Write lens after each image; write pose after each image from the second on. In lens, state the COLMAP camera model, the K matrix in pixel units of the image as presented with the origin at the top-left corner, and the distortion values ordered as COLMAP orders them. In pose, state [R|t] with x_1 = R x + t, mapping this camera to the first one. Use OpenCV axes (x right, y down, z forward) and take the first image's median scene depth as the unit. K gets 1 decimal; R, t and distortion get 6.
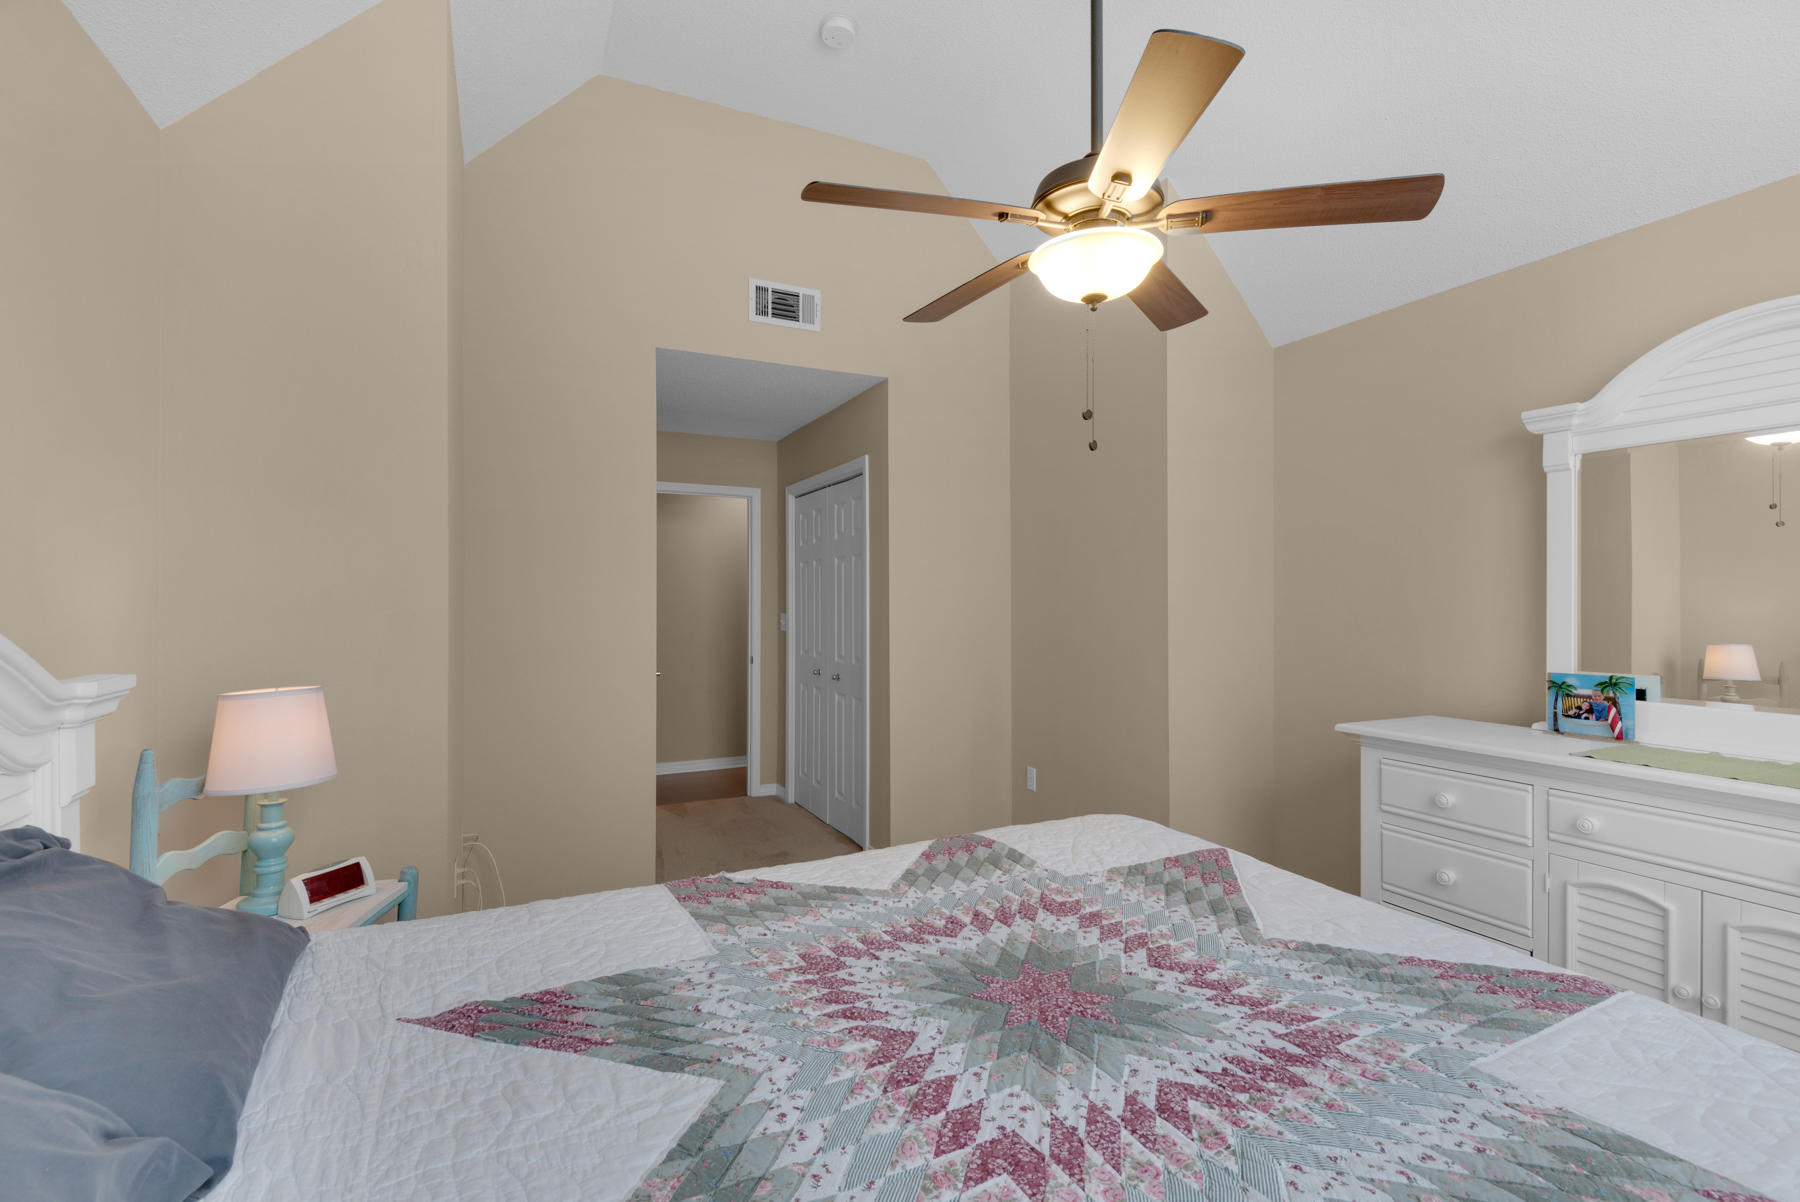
lens RADIAL K [[817.0, 0, 904.8], [0, 817.0, 601.9], [0, 0, 1]] dist [0.000087, -0.000763]
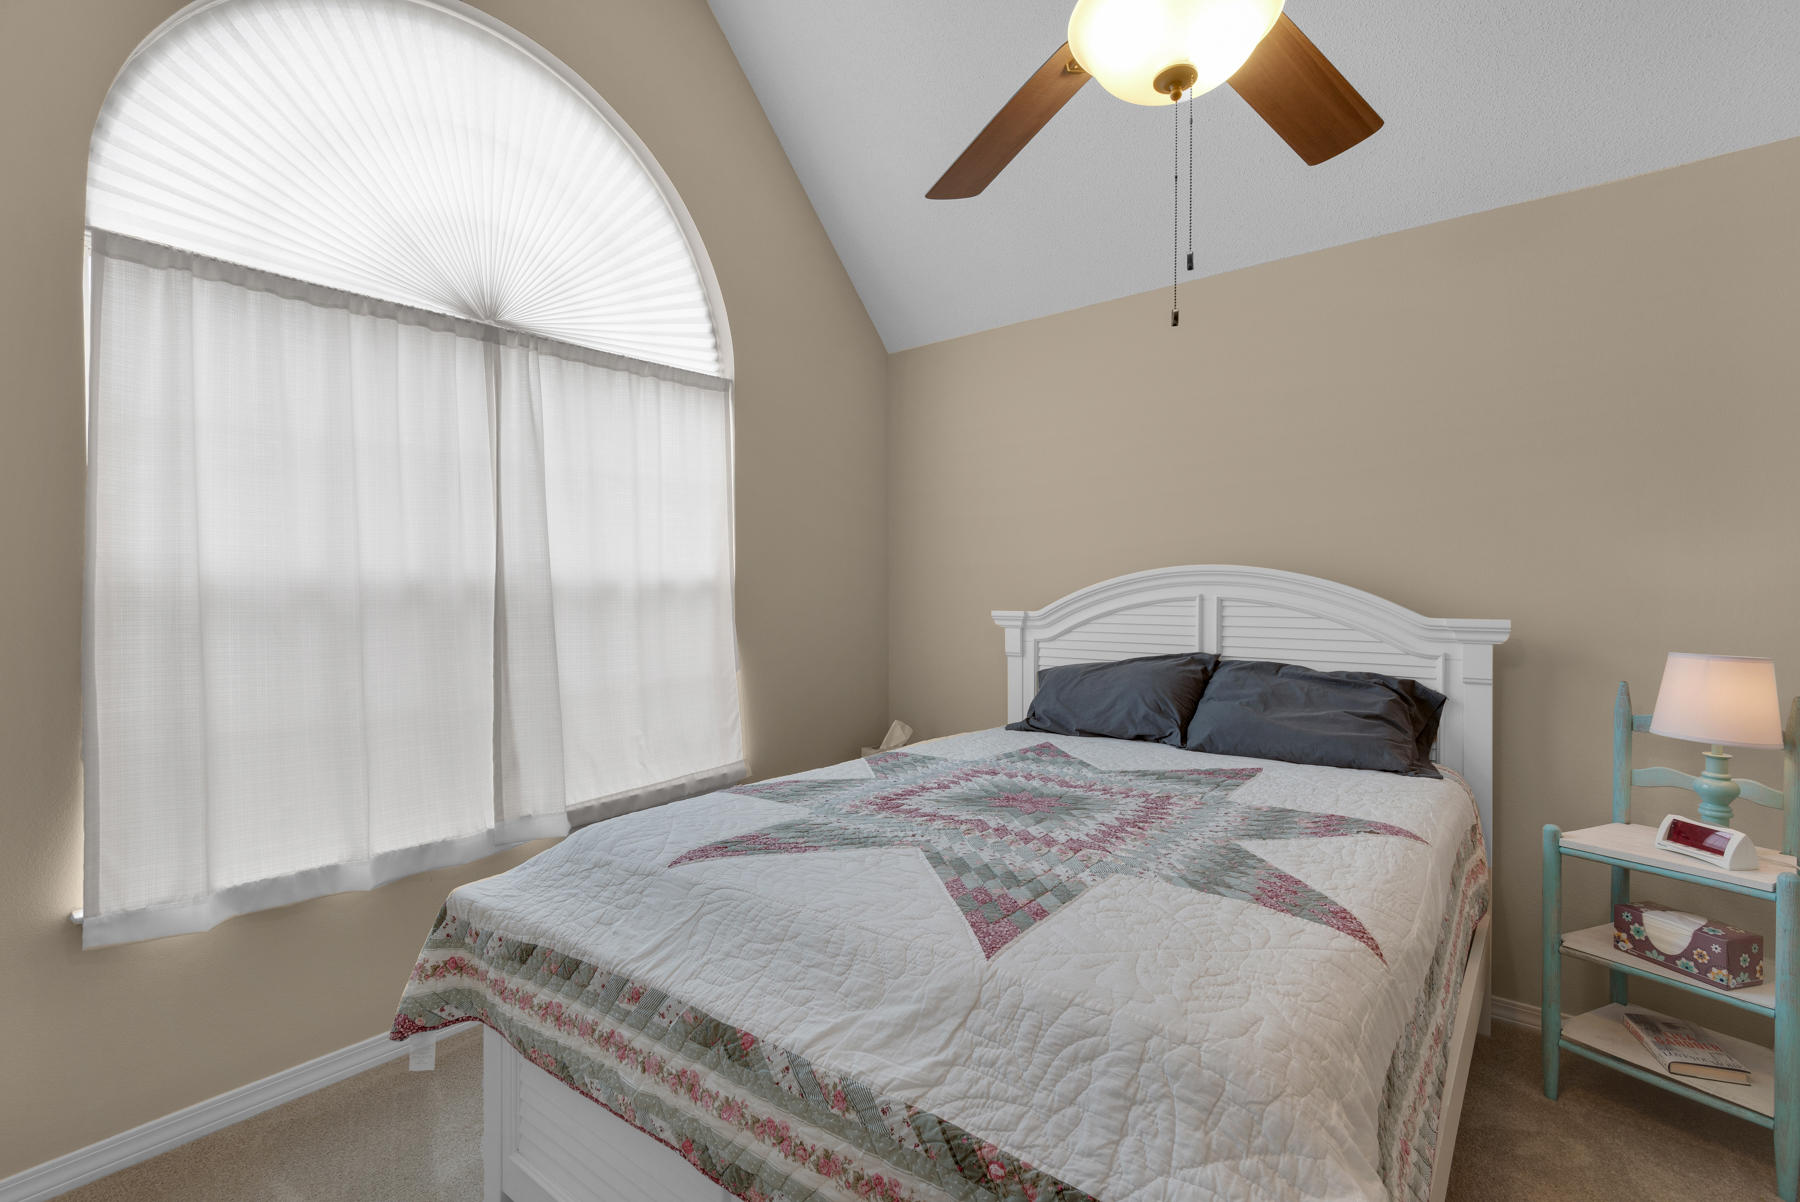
lens RADIAL K [[817.0, 0, 901.1], [0, 817.0, 591.8], [0, 0, 1]] dist [0.000087, -0.000763]
pose [[-0.906081, 0.004850, -0.423077, 0.912016], [0.003447, 0.999986, 0.004082, 0.013850], [0.423091, 0.002240, -0.906084, 1.956246]]
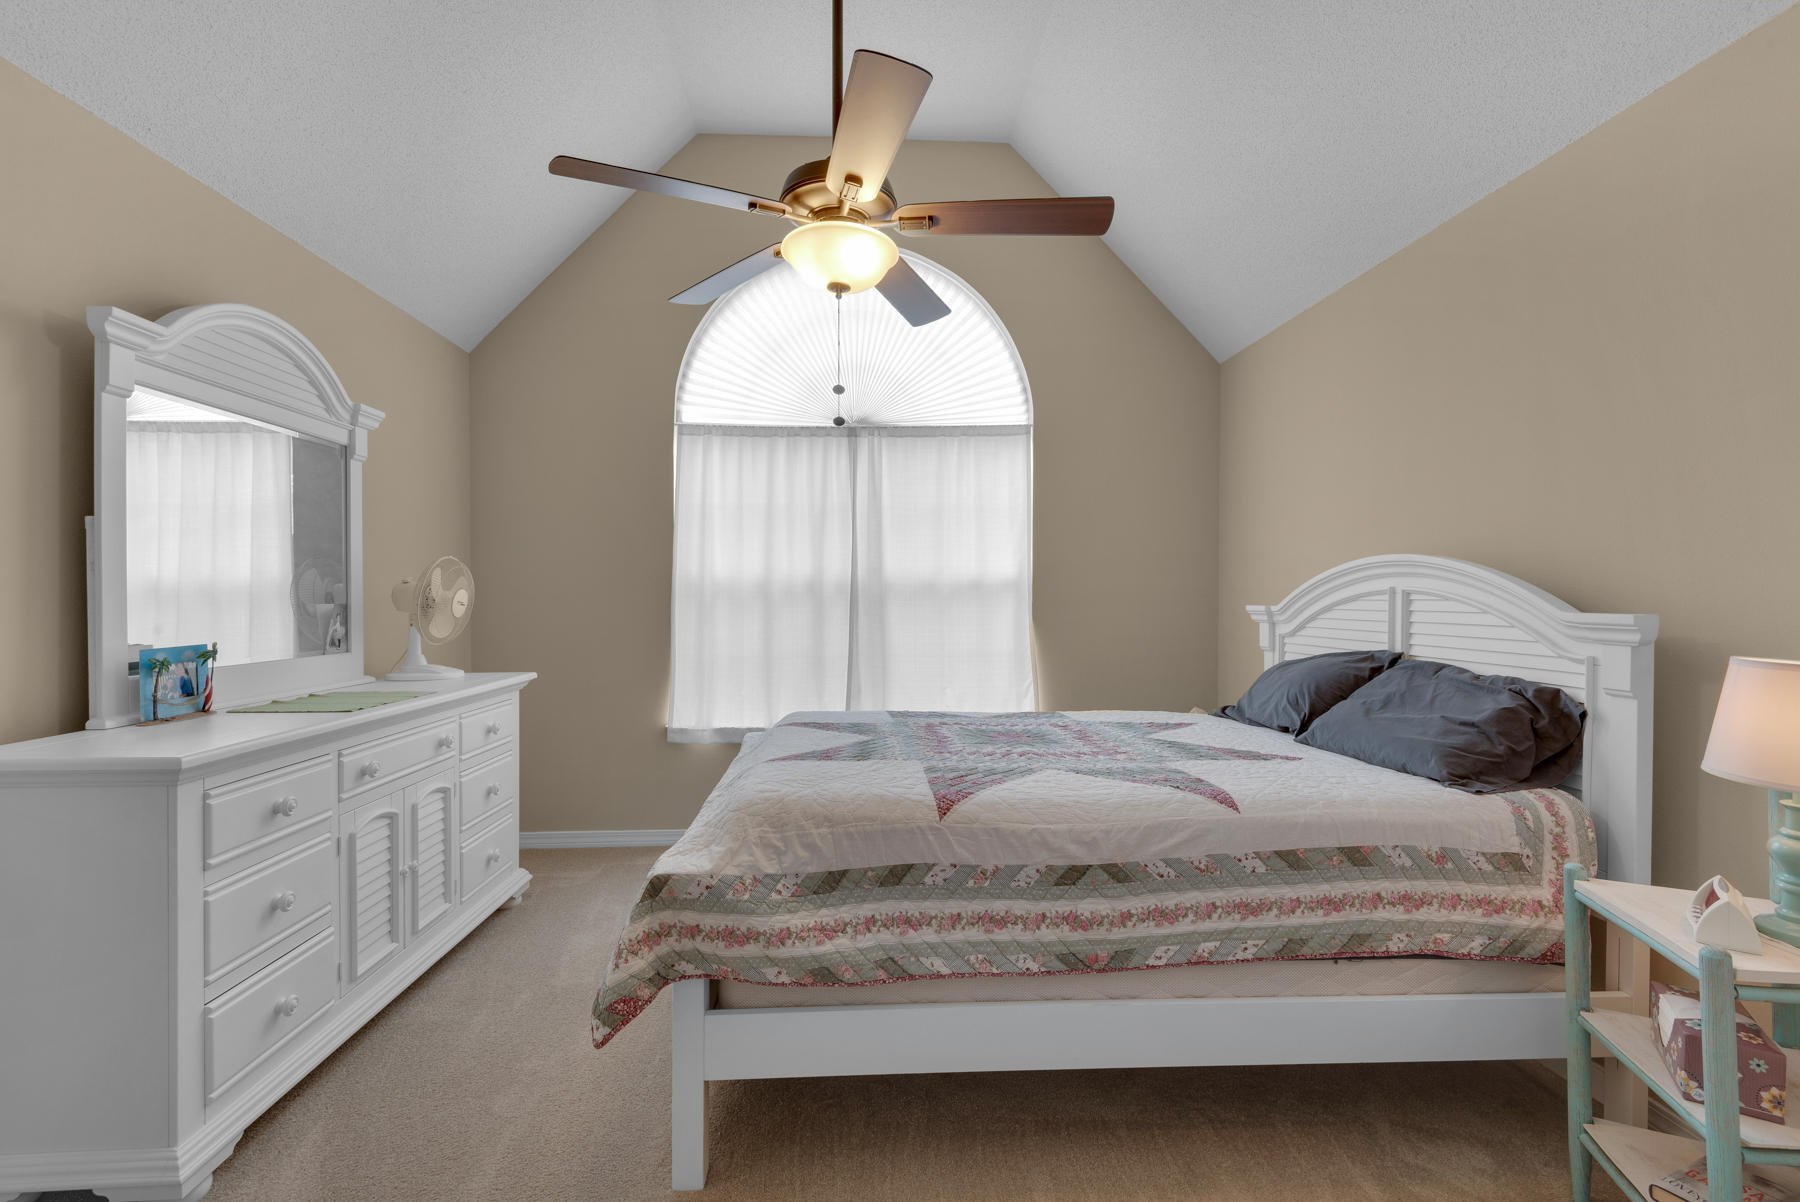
lens RADIAL K [[817.0, 0, 887.7], [0, 817.0, 603.6], [0, 0, 1]] dist [0.000087, -0.000763]
pose [[-0.916087, -0.003887, 0.400961, -0.322923], [-0.000828, 0.999969, 0.007801, 0.055009], [-0.400979, 0.006814, -0.916062, 2.608513]]
